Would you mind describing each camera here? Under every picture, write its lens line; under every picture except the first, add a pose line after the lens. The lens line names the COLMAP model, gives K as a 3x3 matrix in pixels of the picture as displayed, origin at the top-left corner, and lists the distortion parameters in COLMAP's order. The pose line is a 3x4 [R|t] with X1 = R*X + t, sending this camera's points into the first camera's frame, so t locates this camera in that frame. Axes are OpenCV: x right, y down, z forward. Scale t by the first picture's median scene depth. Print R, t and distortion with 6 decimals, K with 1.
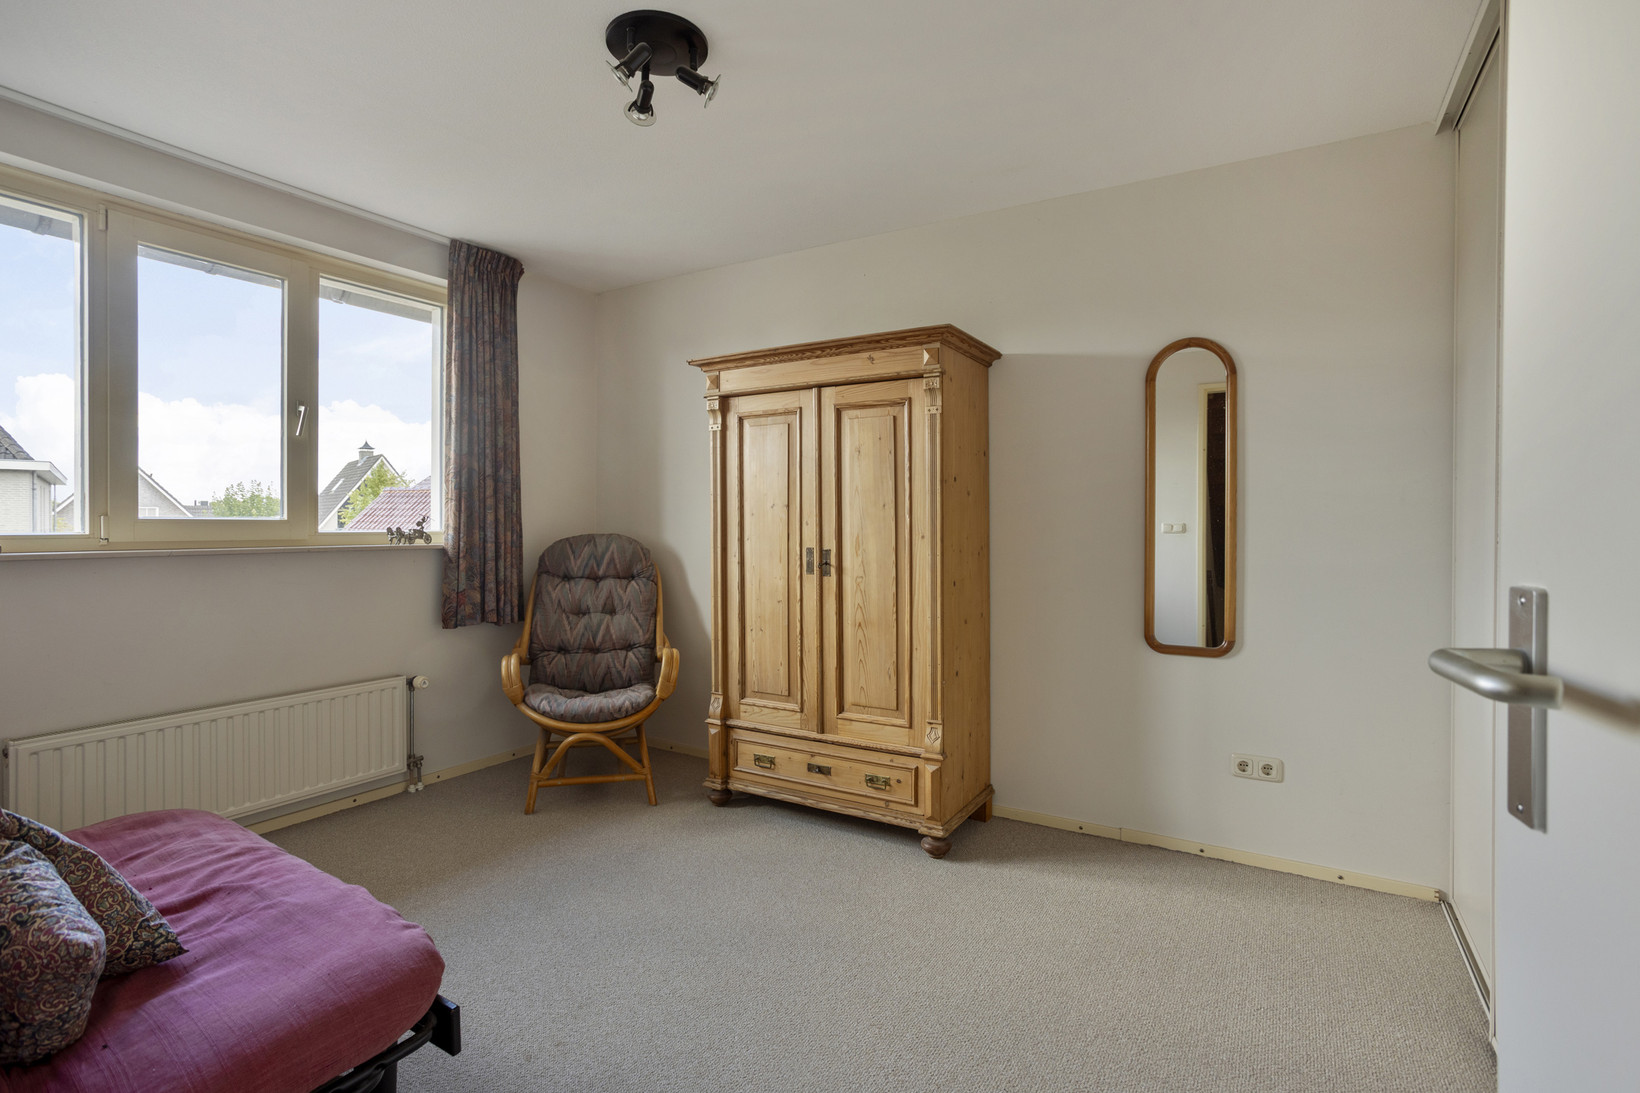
lens RADIAL K [[796.1, 0, 814.6], [0, 796.1, 526.4], [0, 0, 1]] dist [-0.053438, 0.030004]
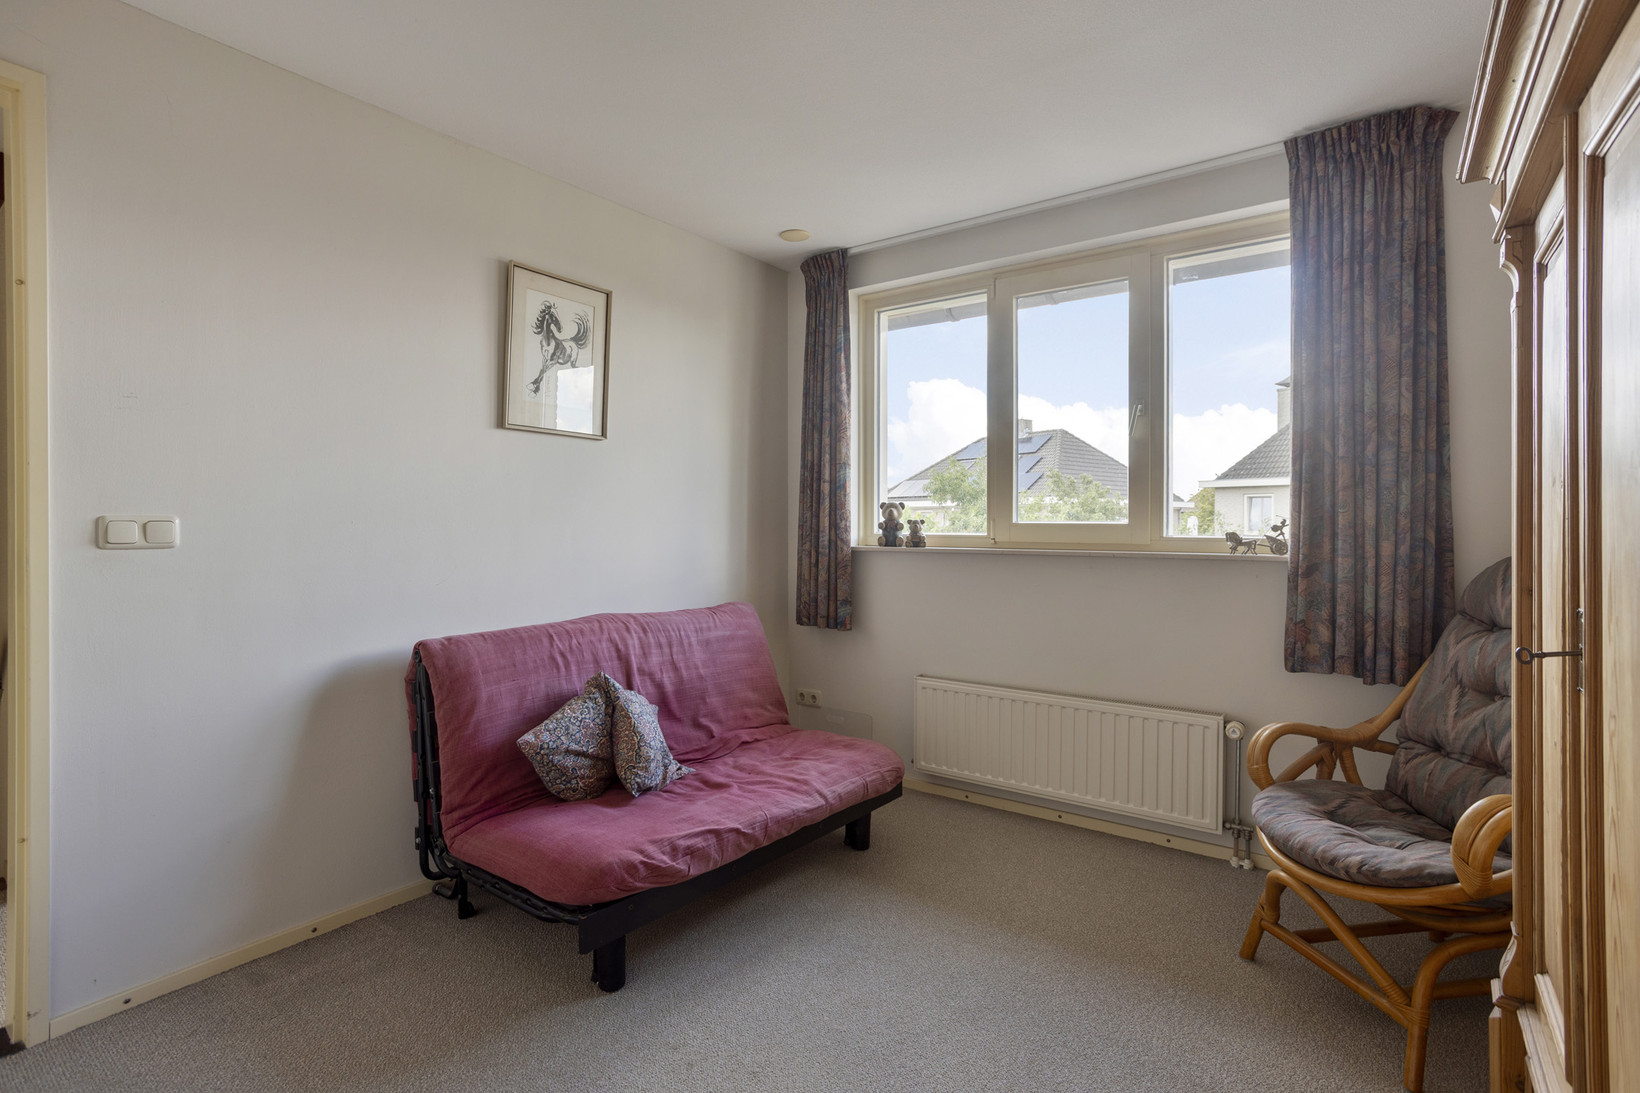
lens RADIAL K [[796.1, 0, 814.6], [0, 796.1, 526.4], [0, 0, 1]] dist [-0.053438, 0.030004]
pose [[-0.114794, -0.000316, -0.993389, 0.324685], [-0.006341, 0.999980, 0.000415, -0.003058], [0.993369, 0.006347, -0.114794, 0.667642]]
